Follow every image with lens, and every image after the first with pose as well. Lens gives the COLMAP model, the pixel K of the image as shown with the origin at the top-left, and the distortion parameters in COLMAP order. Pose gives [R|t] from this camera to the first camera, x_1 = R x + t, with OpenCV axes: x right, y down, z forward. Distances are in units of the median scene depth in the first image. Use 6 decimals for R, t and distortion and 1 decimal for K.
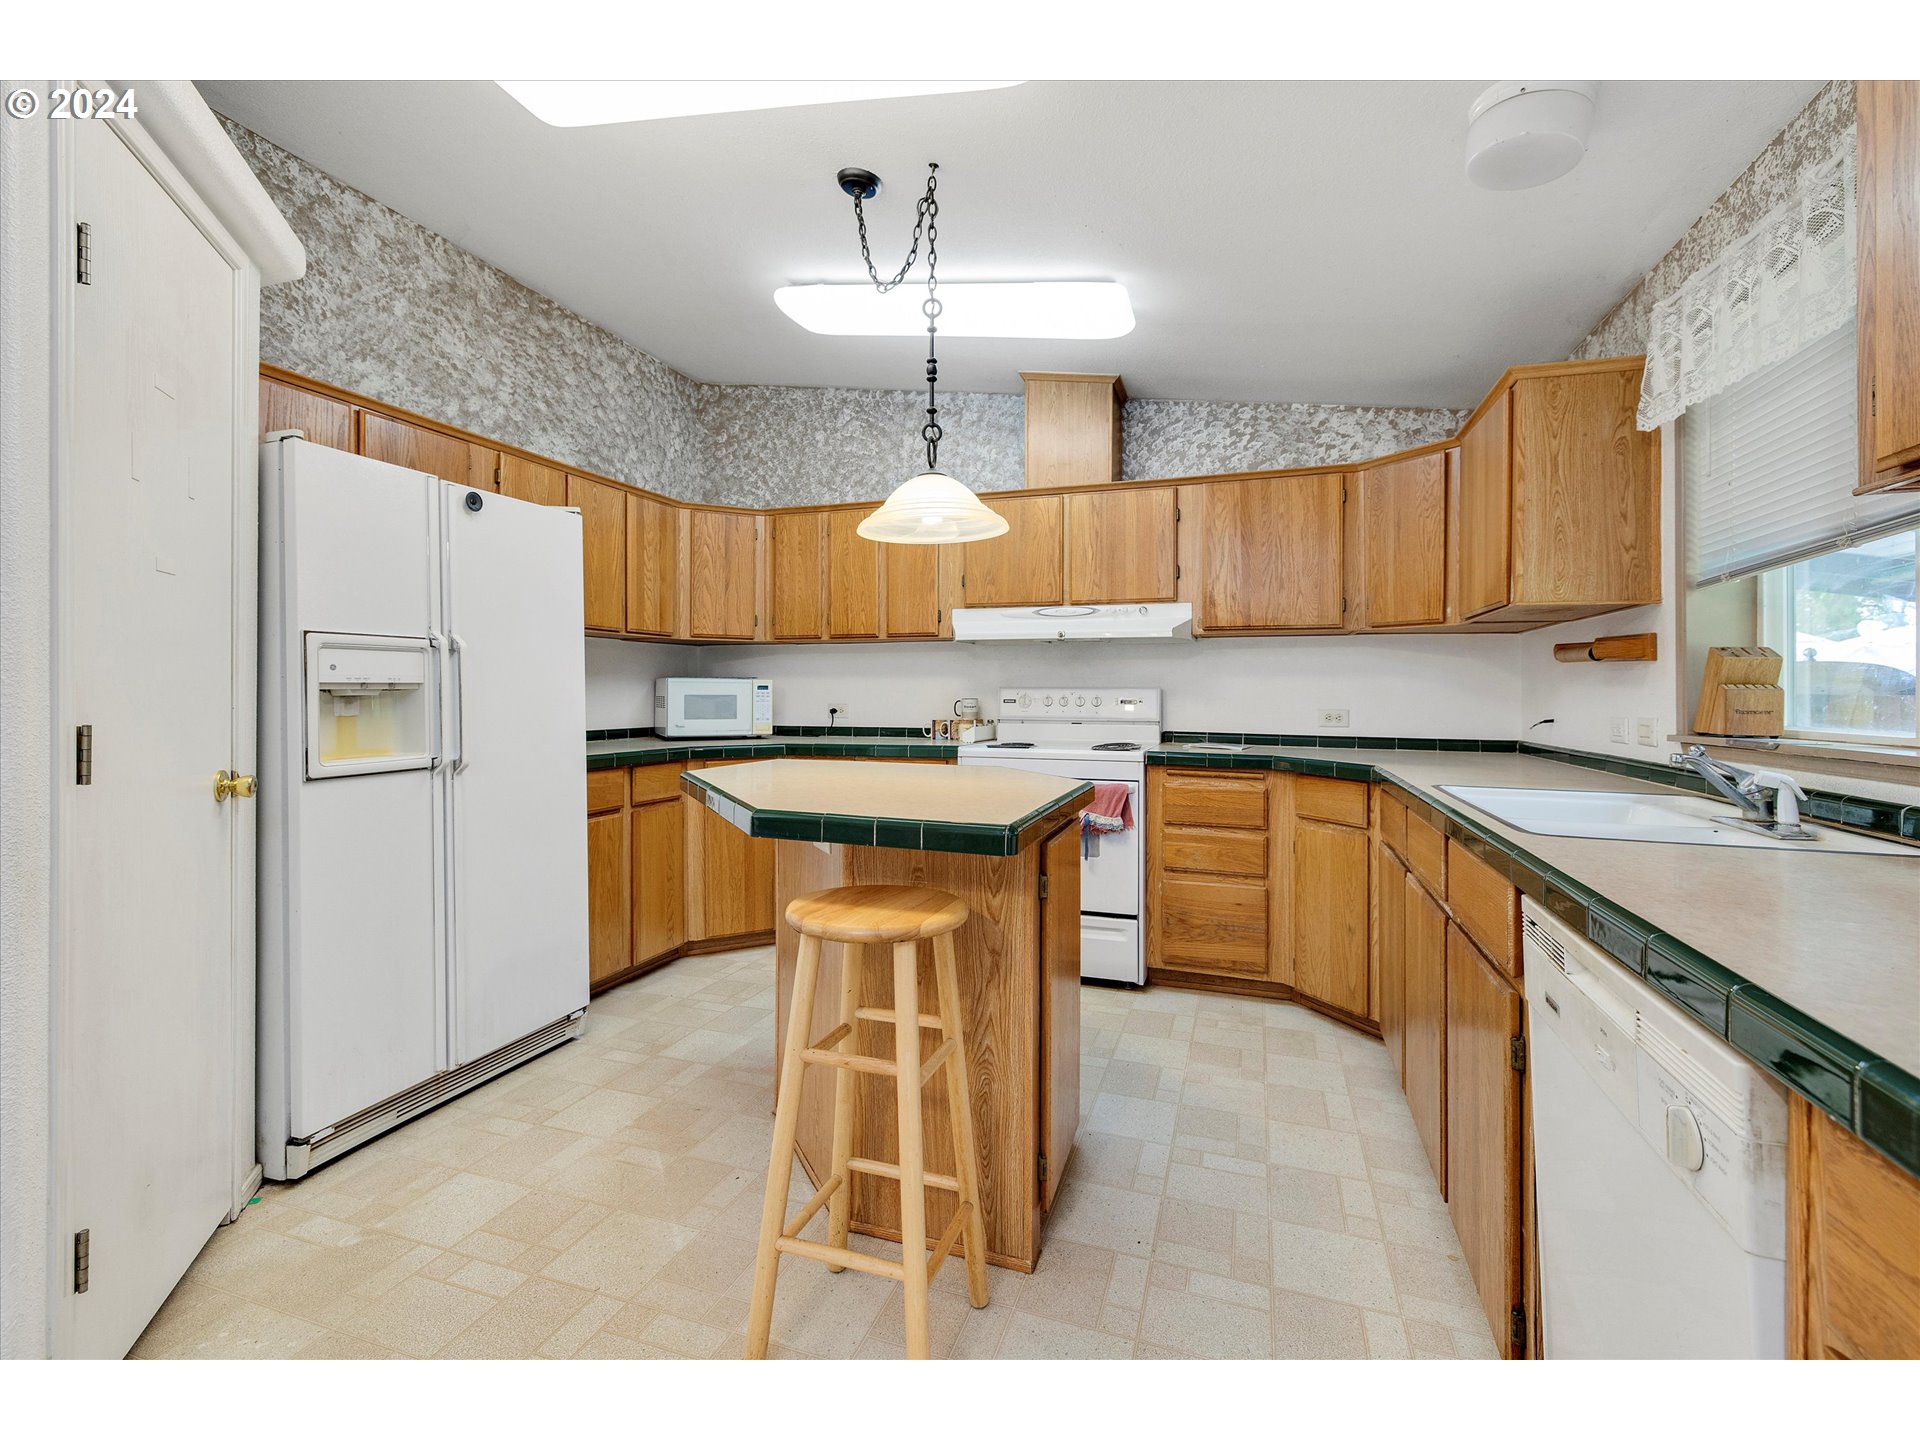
lens RADIAL K [[842.4, 0, 962.3], [0, 842.4, 690.8], [0, 0, 1]] dist [0.001889, 0.000775]
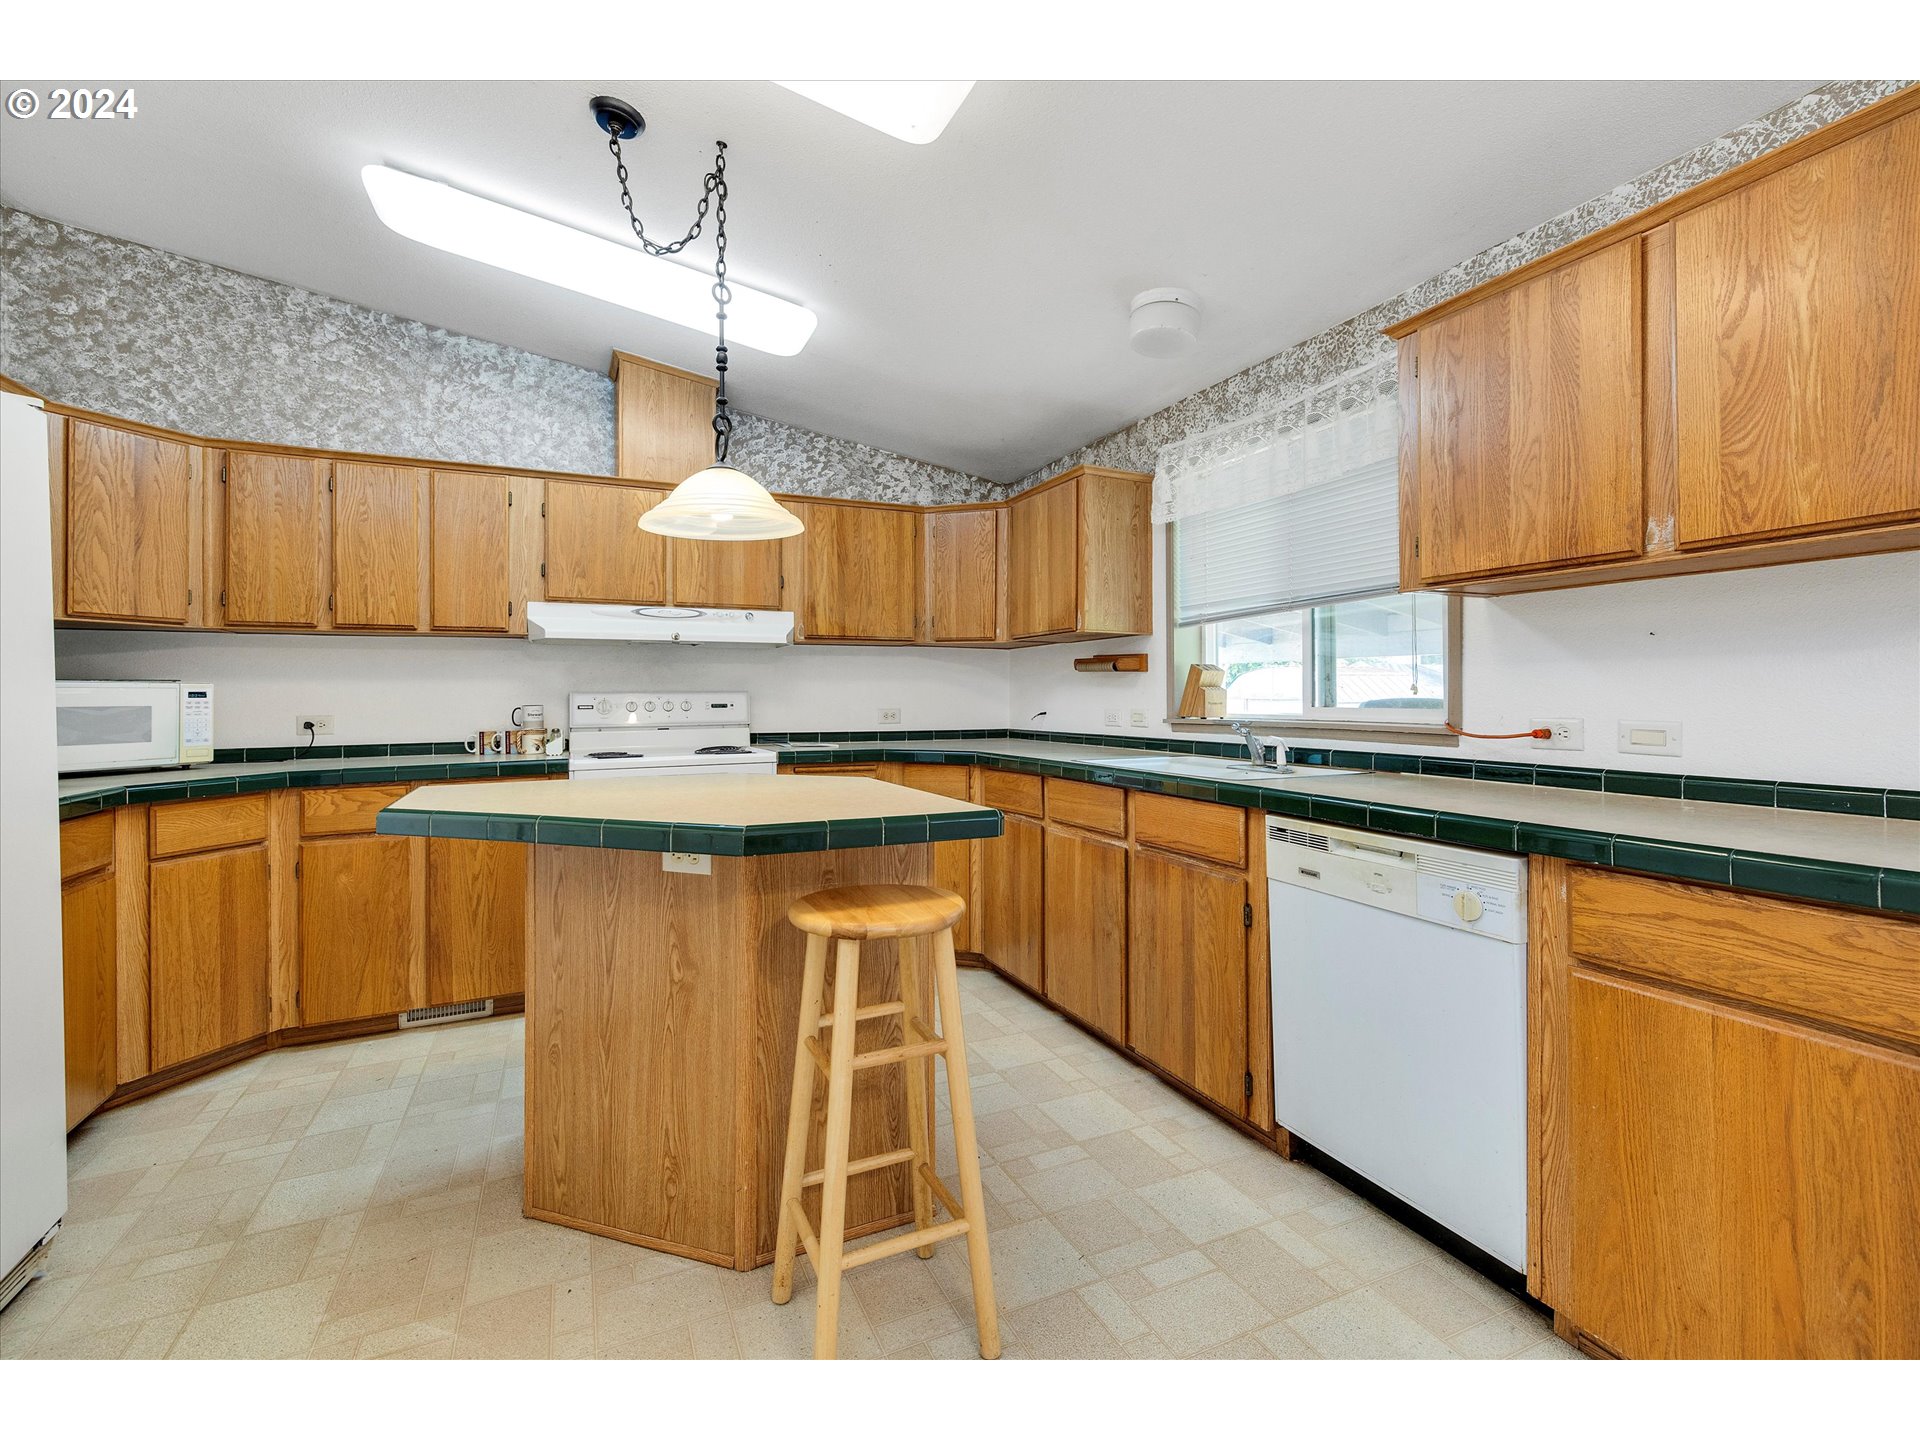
lens RADIAL K [[842.4, 0, 960.1], [0, 842.4, 692.9], [0, 0, 1]] dist [0.001889, 0.000775]
pose [[0.719187, -0.006590, 0.694786, -0.311403], [0.008377, 0.999965, 0.000813, -0.000511], [-0.694766, 0.005236, 0.719216, 0.079449]]
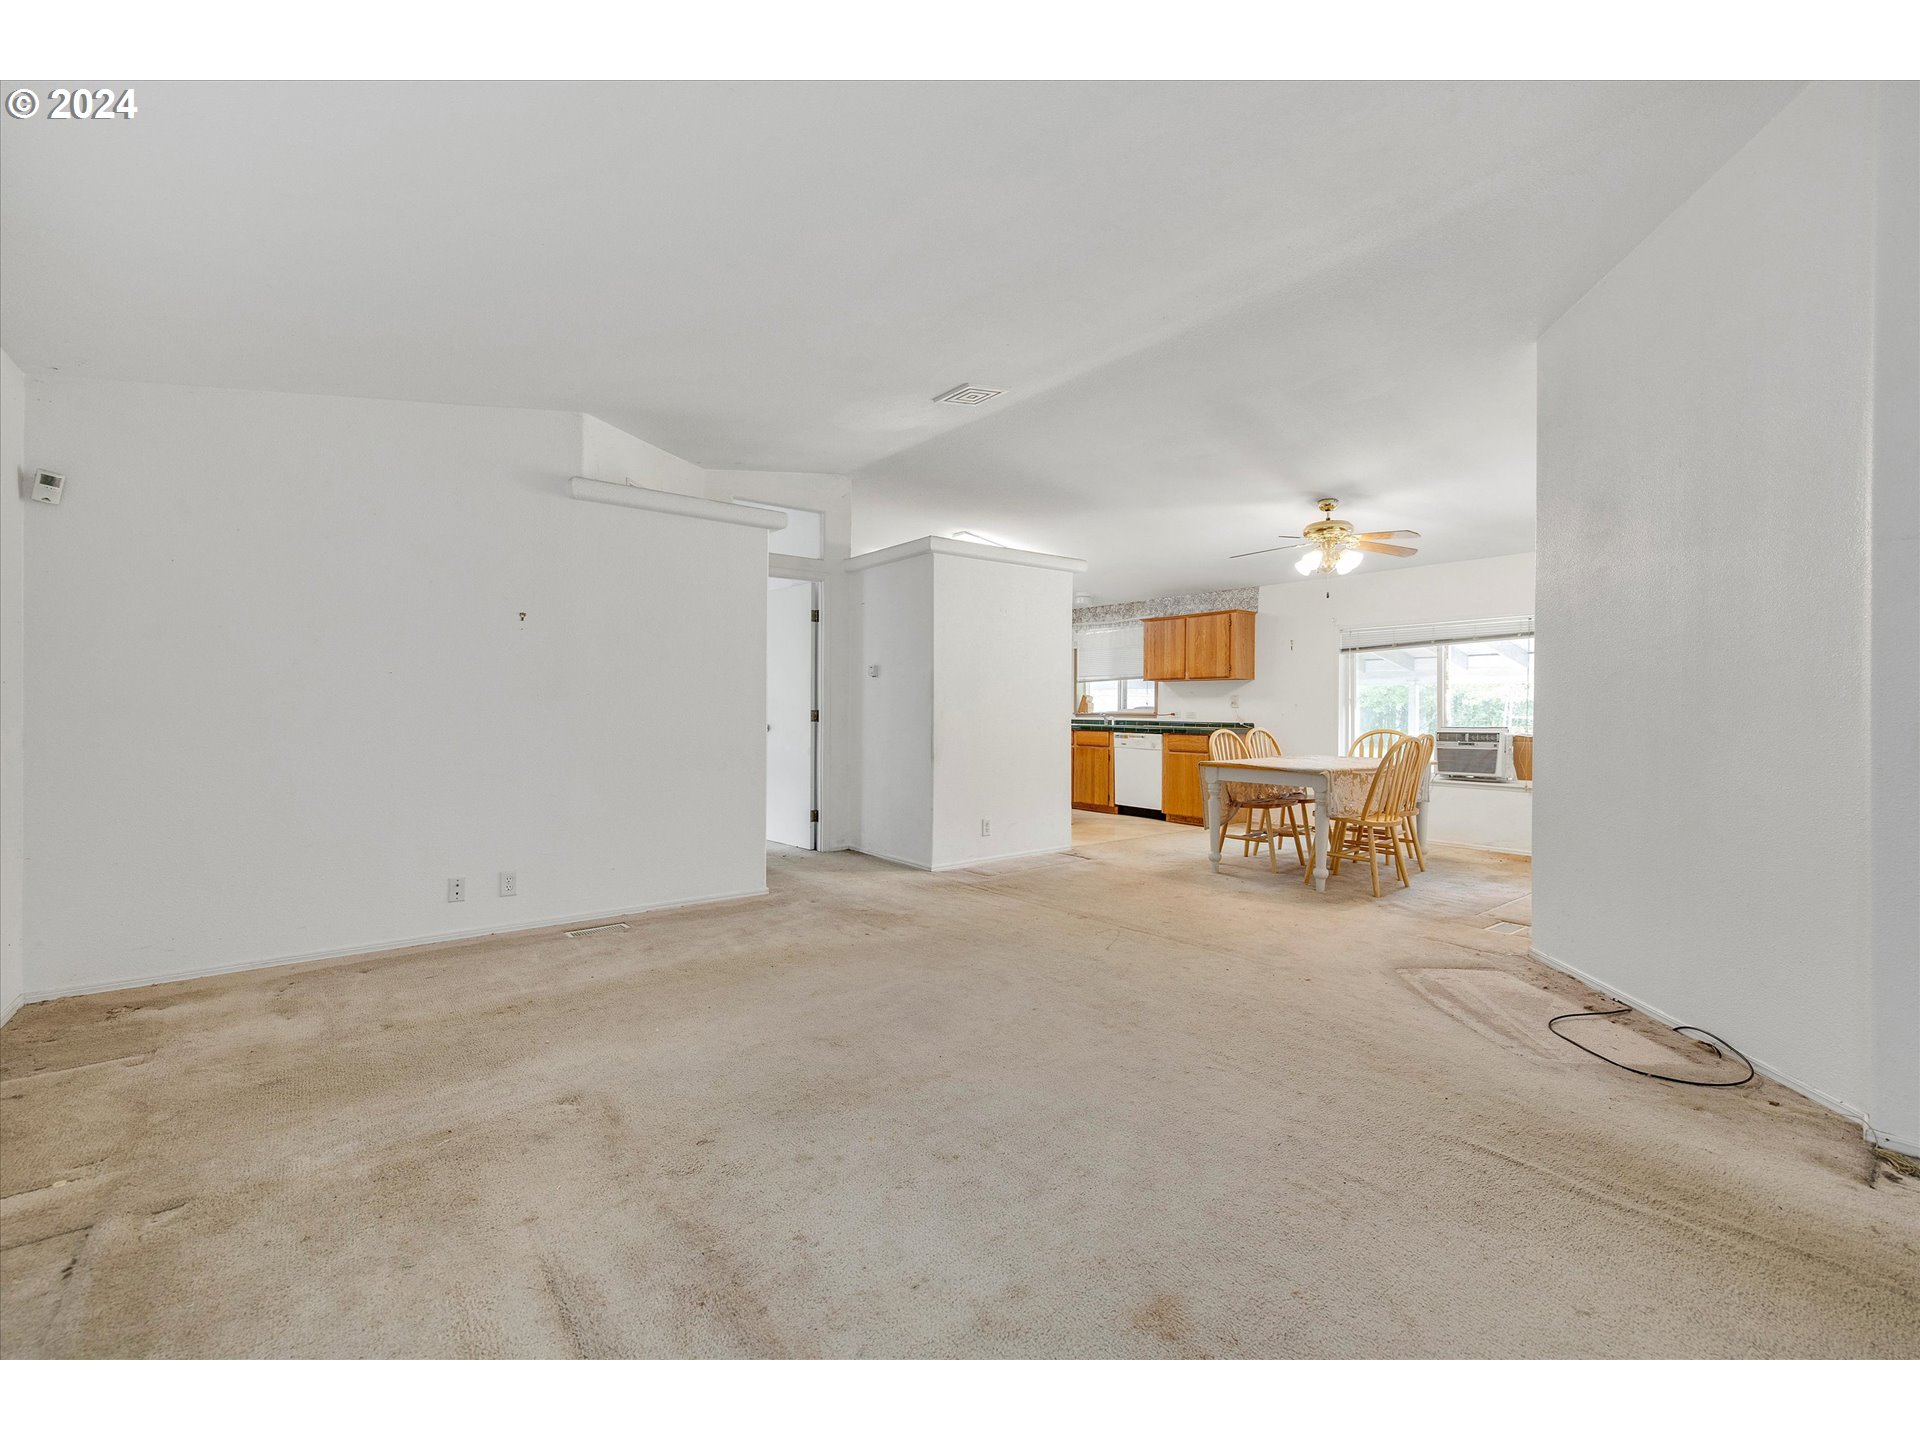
lens RADIAL K [[833.5, 0, 950.1], [0, 833.5, 711.4], [0, 0, 1]] dist [0.001836, 0.000077]
pose [[0.533379, -0.002302, 0.845873, -2.047580], [-0.006452, 0.999956, 0.006790, 0.009951], [-0.845852, -0.009079, 0.533341, -0.534419]]
